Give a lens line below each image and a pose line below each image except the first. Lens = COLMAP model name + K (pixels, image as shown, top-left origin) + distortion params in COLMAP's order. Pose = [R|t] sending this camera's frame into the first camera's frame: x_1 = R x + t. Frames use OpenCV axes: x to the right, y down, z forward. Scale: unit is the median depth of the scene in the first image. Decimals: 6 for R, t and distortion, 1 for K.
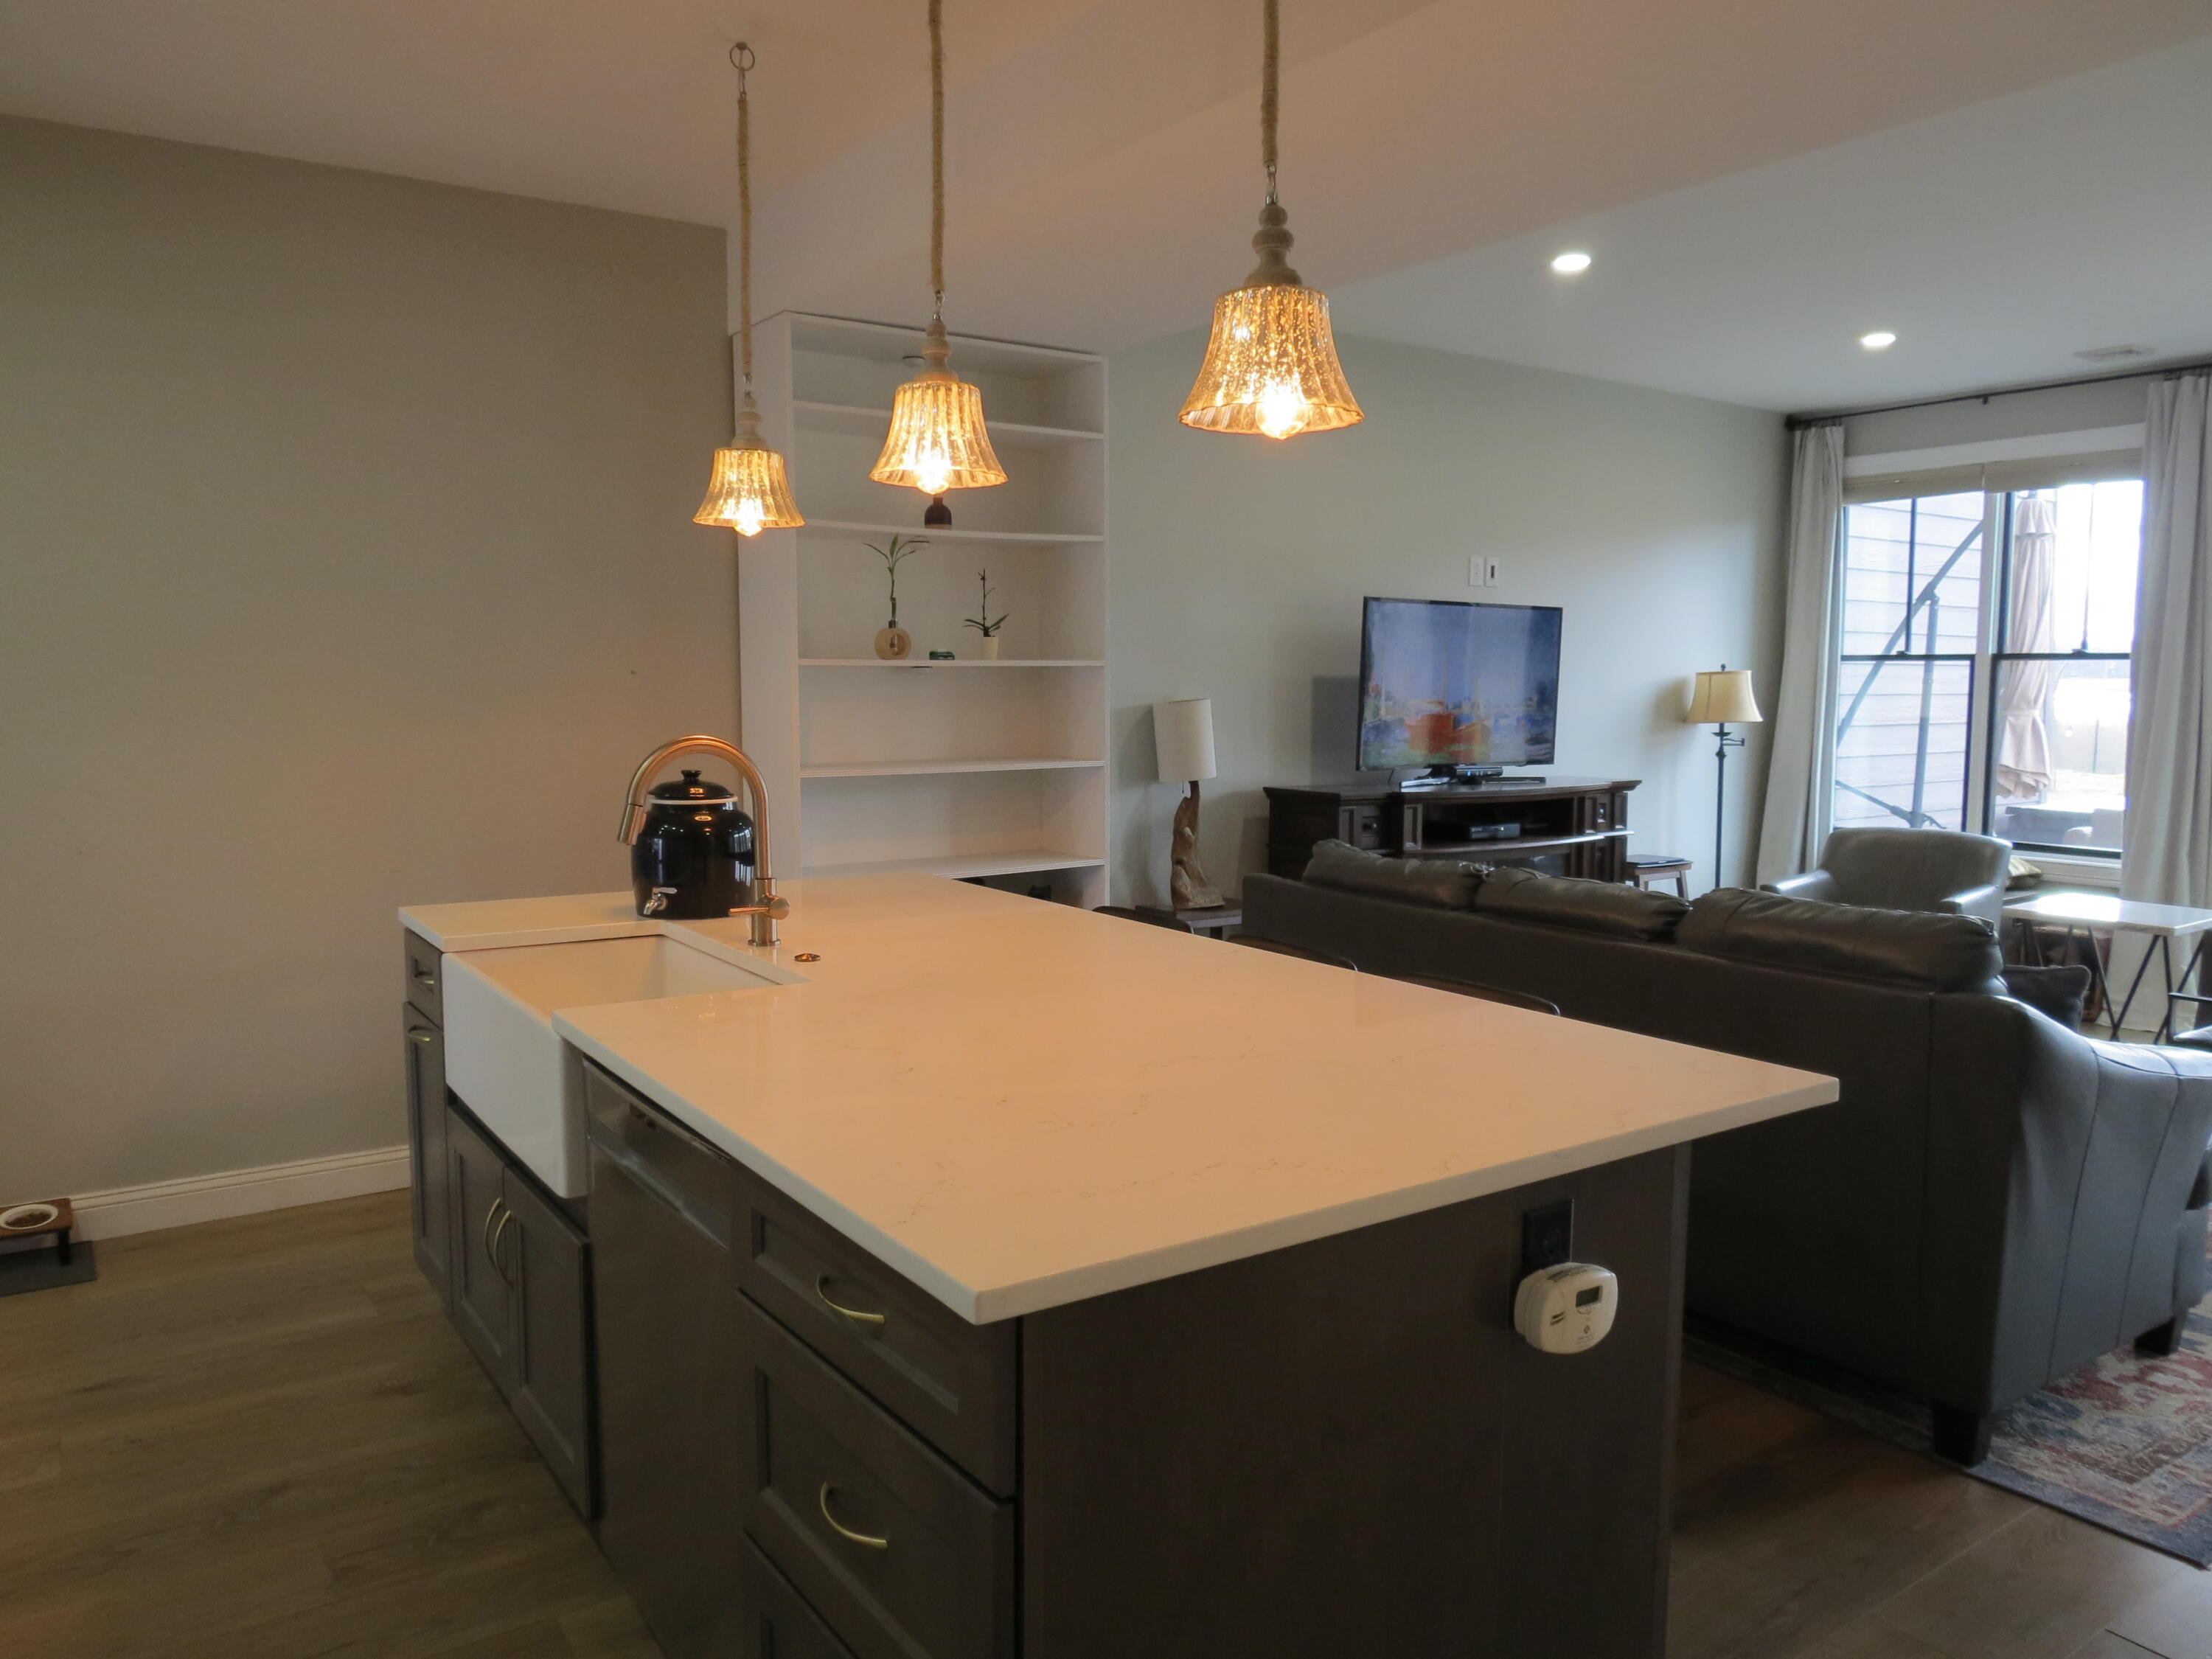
lens RADIAL K [[1575.0, 0, 1111.1], [0, 1575.0, 833.6], [0, 0, 1]] dist [-0.040861, 0.028806]
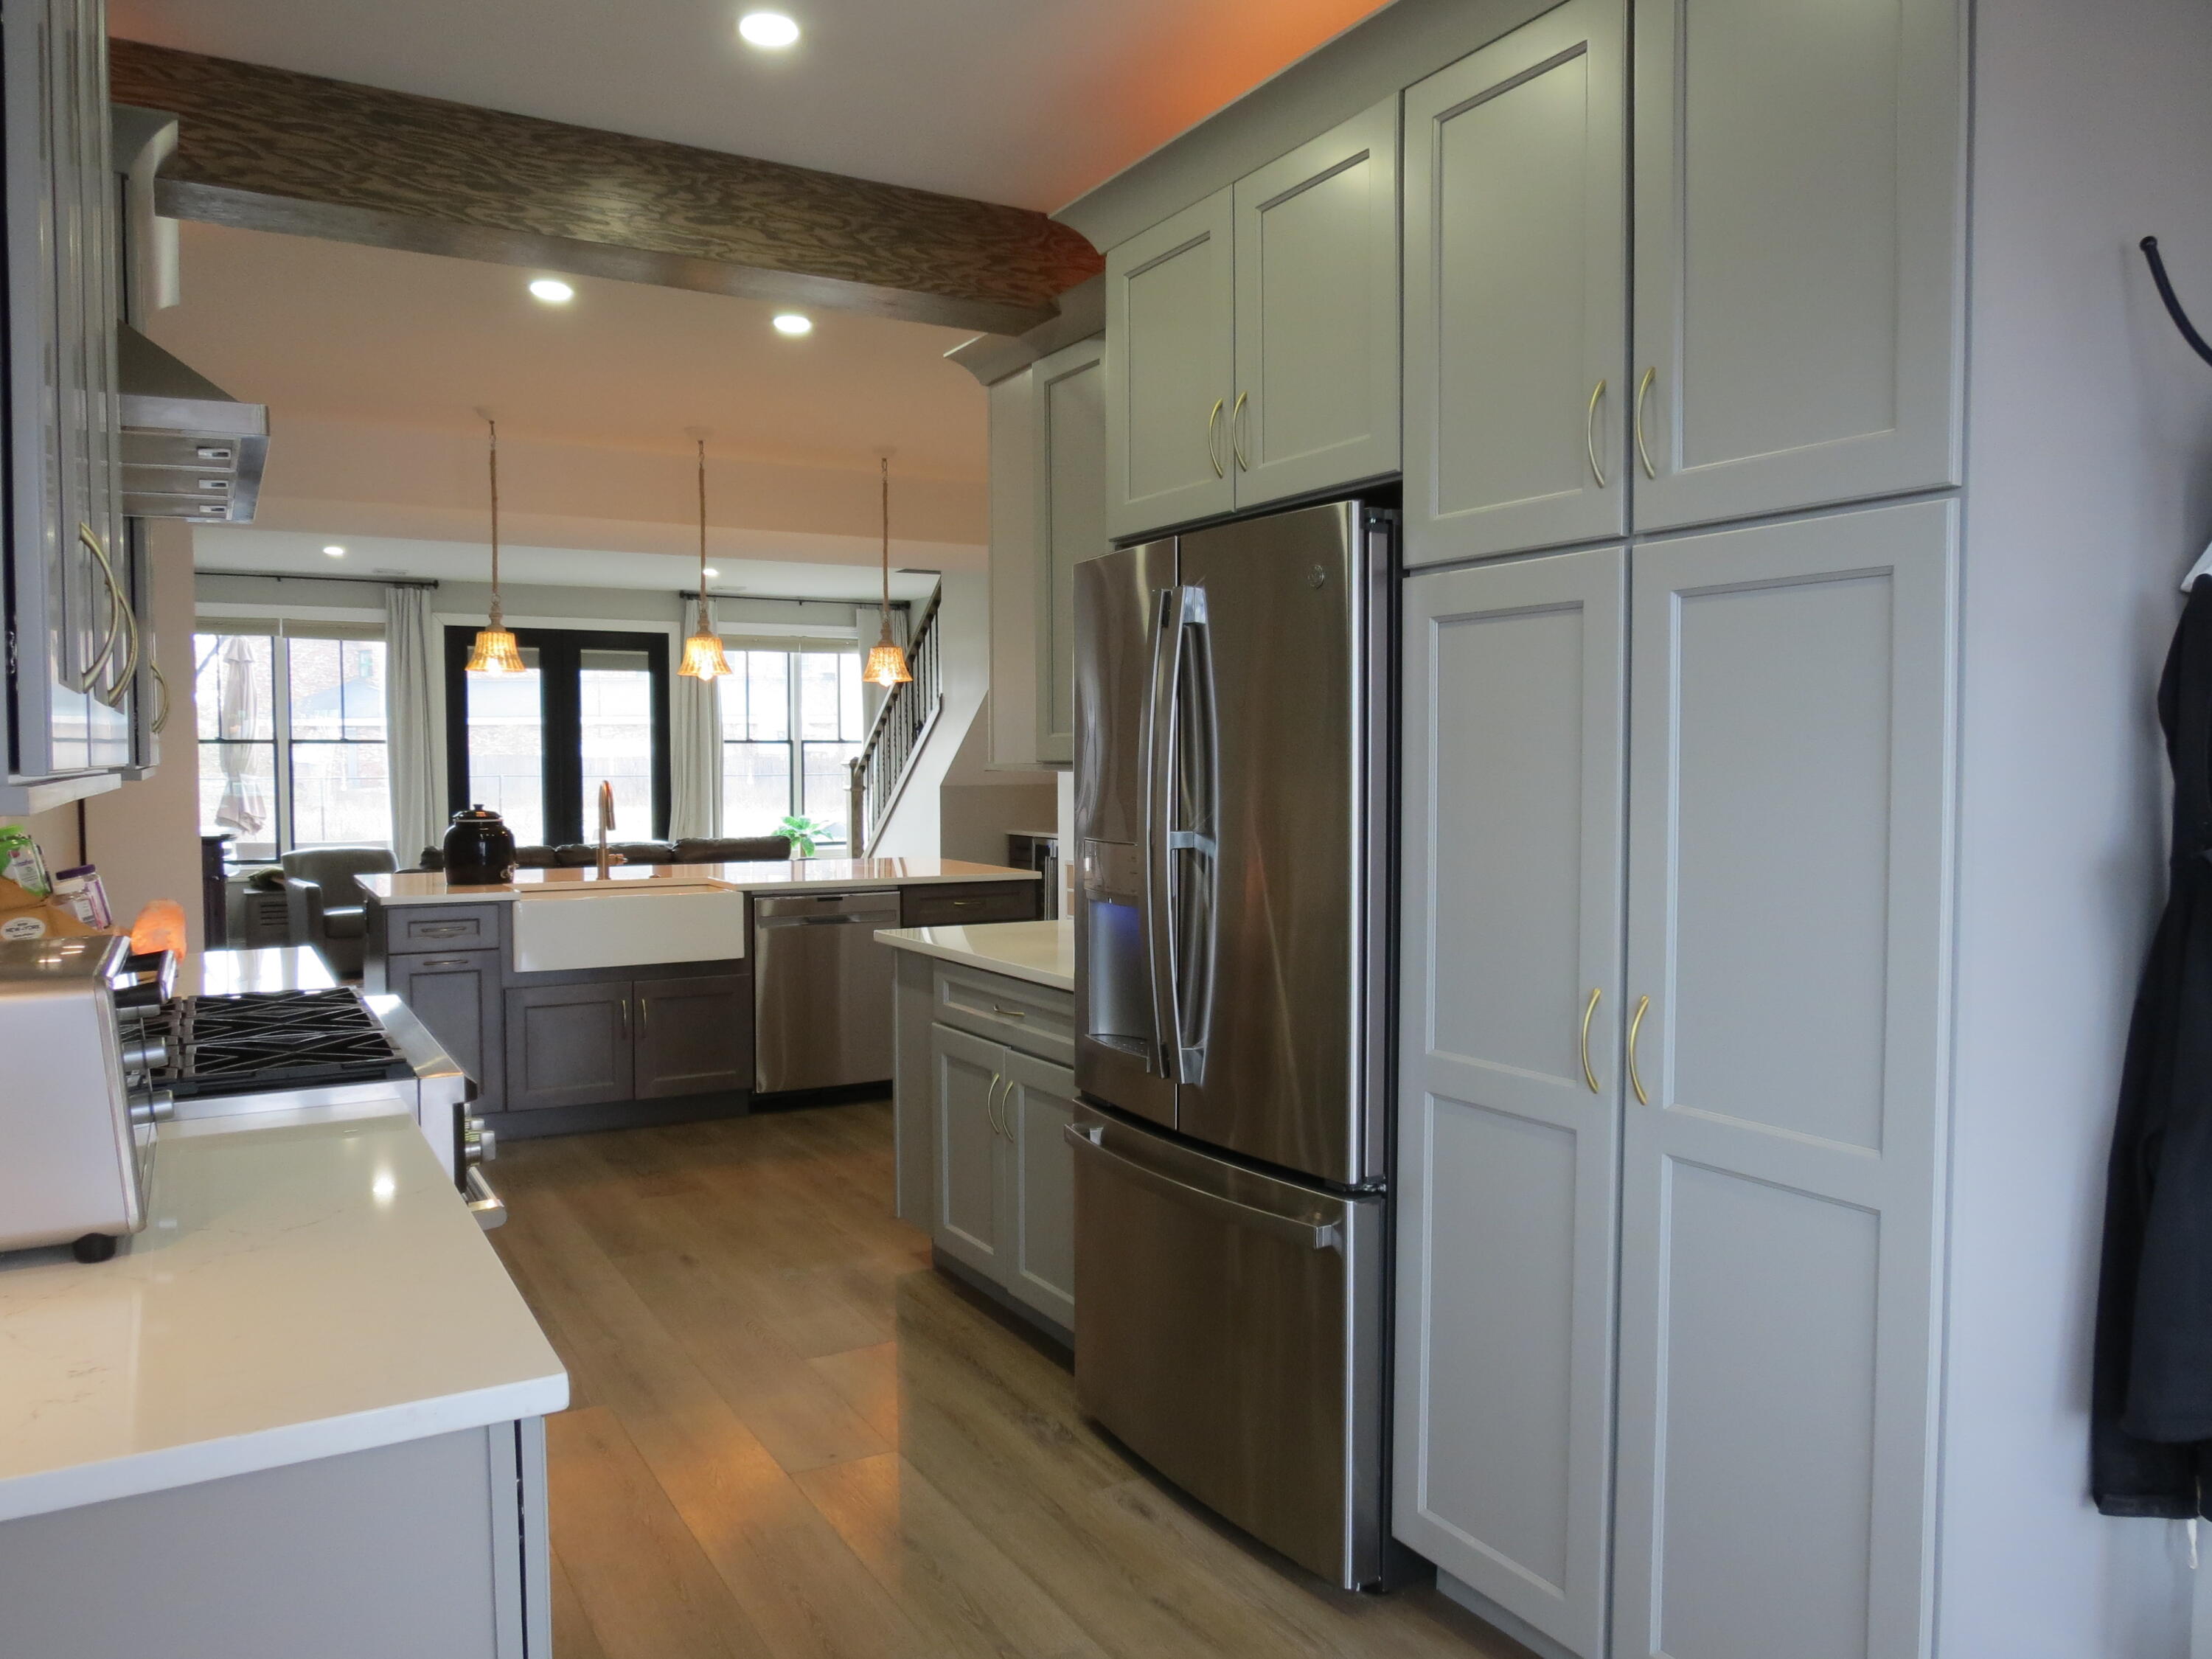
lens RADIAL K [[1575.0, 0, 1109.6], [0, 1575.0, 821.8], [0, 0, 1]] dist [-0.040861, 0.028806]
pose [[0.078892, -0.044783, 0.995877, -0.935740], [0.101746, 0.994135, 0.036645, -0.005896], [-0.991677, 0.098435, 0.082986, 0.056487]]
